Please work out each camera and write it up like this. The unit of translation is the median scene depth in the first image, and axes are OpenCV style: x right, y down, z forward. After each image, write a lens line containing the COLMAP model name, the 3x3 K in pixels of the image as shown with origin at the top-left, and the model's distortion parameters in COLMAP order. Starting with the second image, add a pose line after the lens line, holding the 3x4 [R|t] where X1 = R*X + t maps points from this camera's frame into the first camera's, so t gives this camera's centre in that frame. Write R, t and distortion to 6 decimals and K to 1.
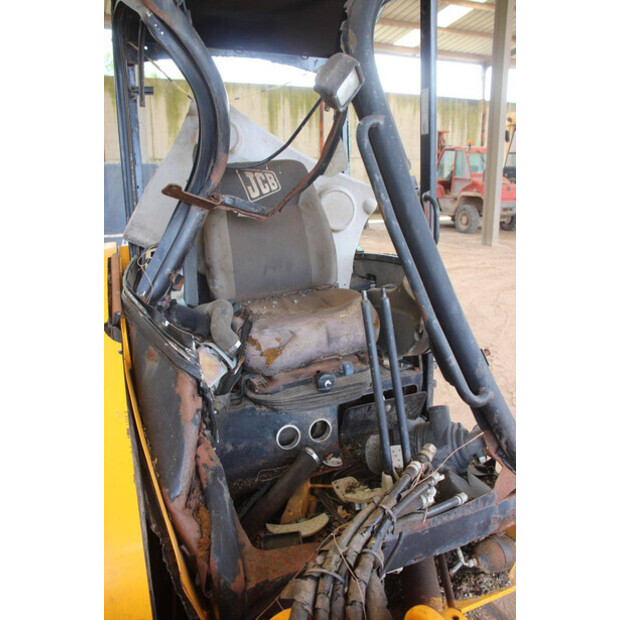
lens RADIAL K [[527.8, 0, 310.0], [0, 527.8, 310.0], [0, 0, 1]] dist [-0.095136, 0.008075]
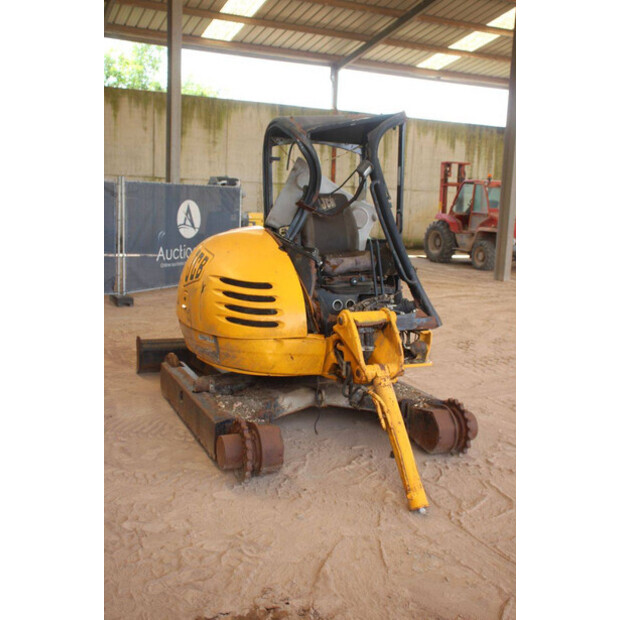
lens RADIAL K [[687.4, 0, 309.2], [0, 687.4, 317.7], [0, 0, 1]] dist [-0.032458, 0.041637]
pose [[0.998932, 0.045798, 0.006158, -0.033253], [-0.045078, 0.995082, -0.088207, 0.102962], [-0.010168, 0.087836, 0.996083, -0.381504]]
